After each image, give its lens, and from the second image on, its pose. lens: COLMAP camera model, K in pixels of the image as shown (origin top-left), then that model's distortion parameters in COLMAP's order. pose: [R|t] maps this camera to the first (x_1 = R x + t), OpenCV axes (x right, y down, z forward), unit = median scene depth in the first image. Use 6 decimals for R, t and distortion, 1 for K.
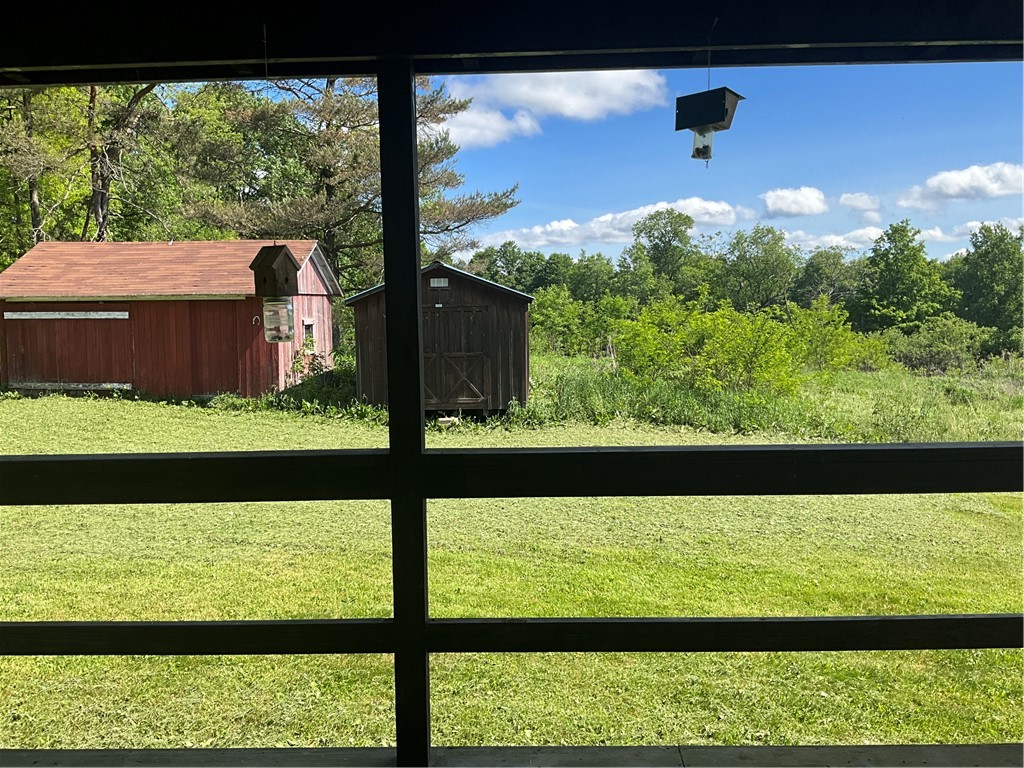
lens RADIAL K [[853.1, 0, 512.0], [0, 853.1, 384.0], [0, 0, 1]] dist [0.031510, -0.074751]
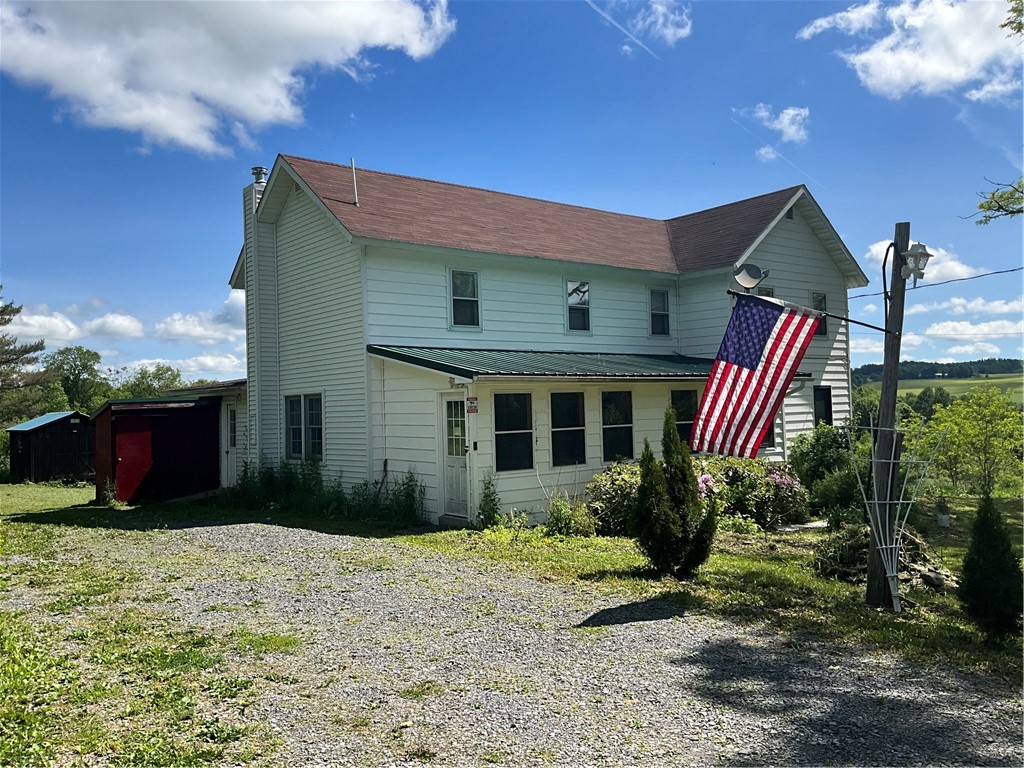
lens RADIAL K [[853.1, 0, 512.0], [0, 853.1, 384.0], [0, 0, 1]] dist [0.031510, -0.074751]
pose [[0.762259, 0.019517, 0.646978, -1.427446], [0.071567, 0.990876, -0.114210, 0.256545], [-0.643304, 0.133359, 0.753907, -3.029084]]
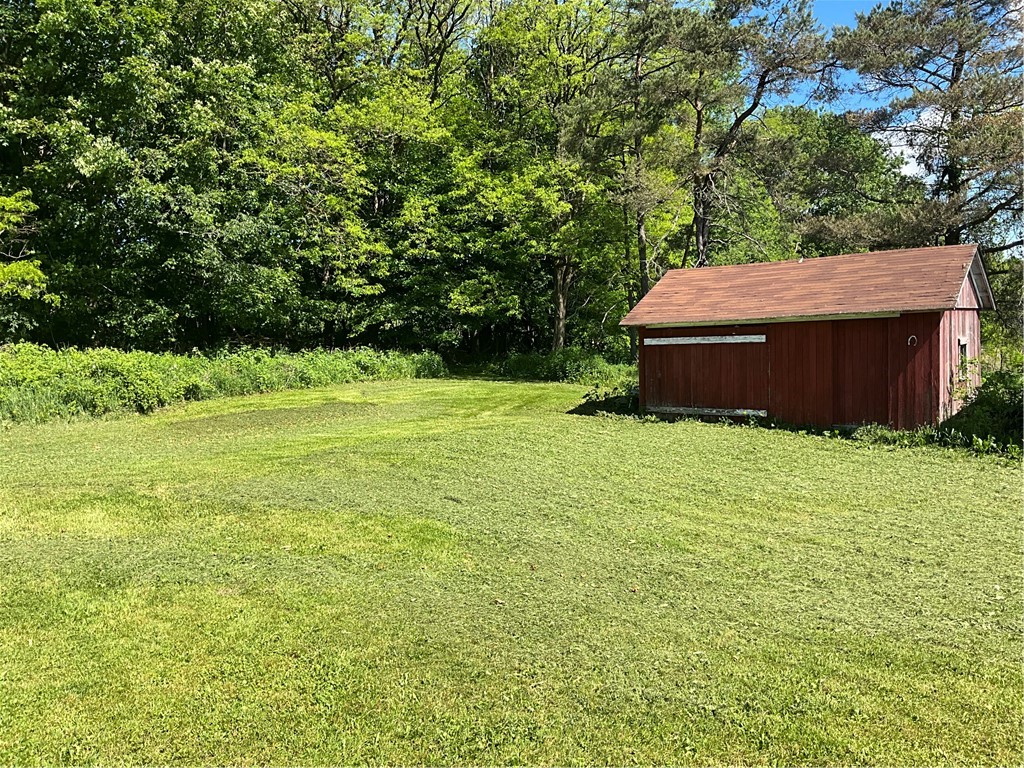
lens RADIAL K [[843.9, 0, 514.3], [0, 843.9, 391.4], [0, 0, 1]] dist [0.080745, -0.154342]
pose [[0.825037, 0.011325, -0.564965, -0.319165], [-0.021847, 0.999691, -0.011865, -0.009273], [0.564656, 0.022132, 0.825029, 0.141759]]
